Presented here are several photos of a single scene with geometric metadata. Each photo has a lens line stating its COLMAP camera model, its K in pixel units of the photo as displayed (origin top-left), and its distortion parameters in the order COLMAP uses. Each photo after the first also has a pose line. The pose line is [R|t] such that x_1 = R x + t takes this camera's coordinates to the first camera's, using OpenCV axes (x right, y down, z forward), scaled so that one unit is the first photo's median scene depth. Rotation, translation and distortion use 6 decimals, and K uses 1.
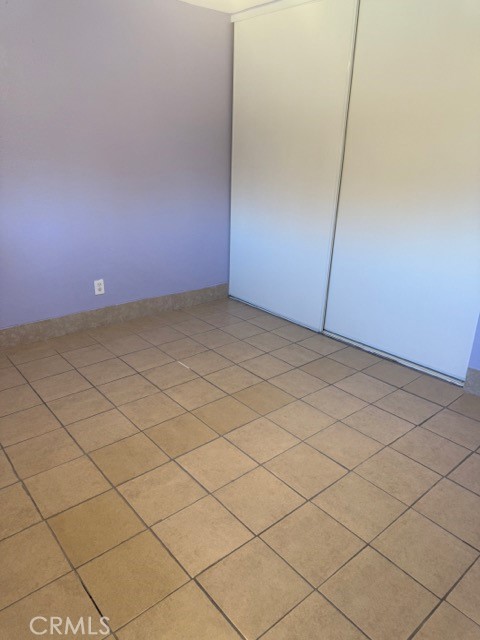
lens RADIAL K [[454.9, 0, 239.1], [0, 454.9, 320.0], [0, 0, 1]] dist [0.017362, -0.018228]
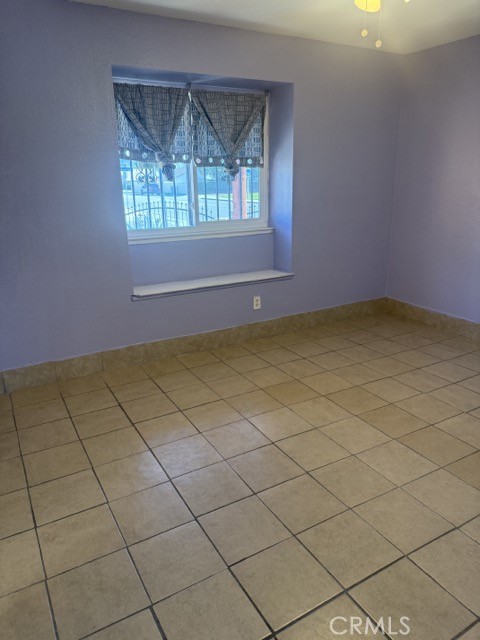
lens RADIAL K [[454.9, 0, 240.0], [0, 454.9, 319.3], [0, 0, 1]] dist [0.017362, -0.018228]
pose [[-0.181616, 0.279691, -0.942756, 0.970237], [-0.339582, 0.881885, 0.327051, -0.220984], [0.922876, 0.379540, -0.065186, 0.645714]]
